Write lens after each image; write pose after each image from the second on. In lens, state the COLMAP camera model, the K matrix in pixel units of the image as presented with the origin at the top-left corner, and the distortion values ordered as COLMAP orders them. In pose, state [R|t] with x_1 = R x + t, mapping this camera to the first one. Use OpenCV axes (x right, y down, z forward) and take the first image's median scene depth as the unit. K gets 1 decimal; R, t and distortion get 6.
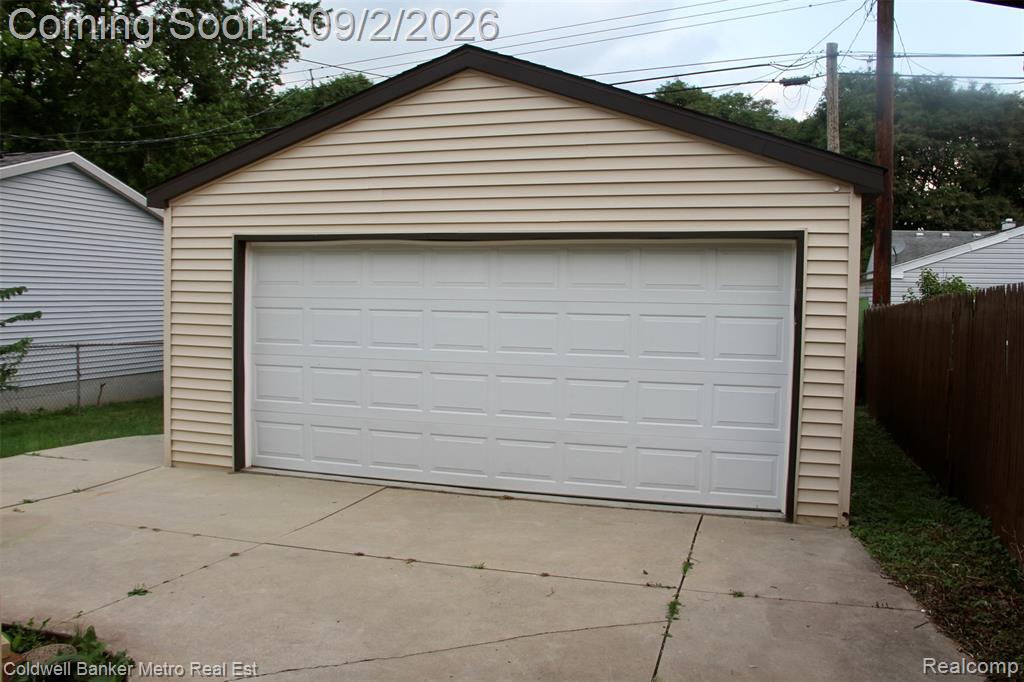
lens RADIAL K [[840.7, 0, 512.0], [0, 840.7, 341.0], [0, 0, 1]] dist [-0.001813, -0.001793]
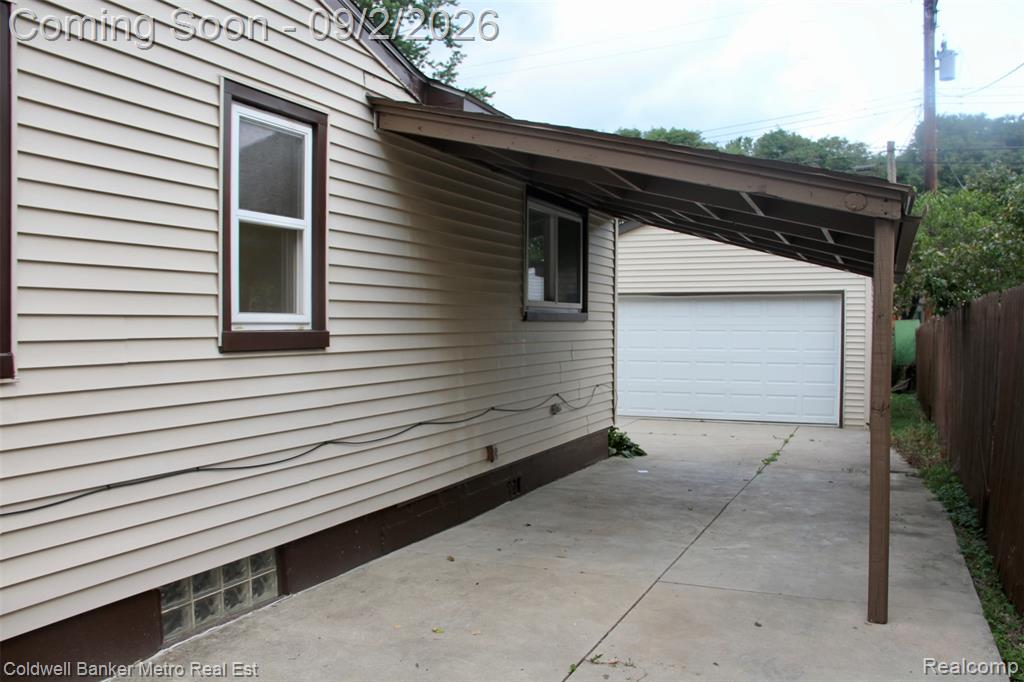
lens RADIAL K [[1008.0, 0, 512.0], [0, 1008.0, 341.0], [0, 0, 1]] dist [-0.056198, 0.005816]
pose [[0.997557, -0.011769, -0.068855, -0.091795], [0.009310, 0.999311, -0.035931, 0.023316], [0.069230, 0.035202, 0.996979, -0.455208]]
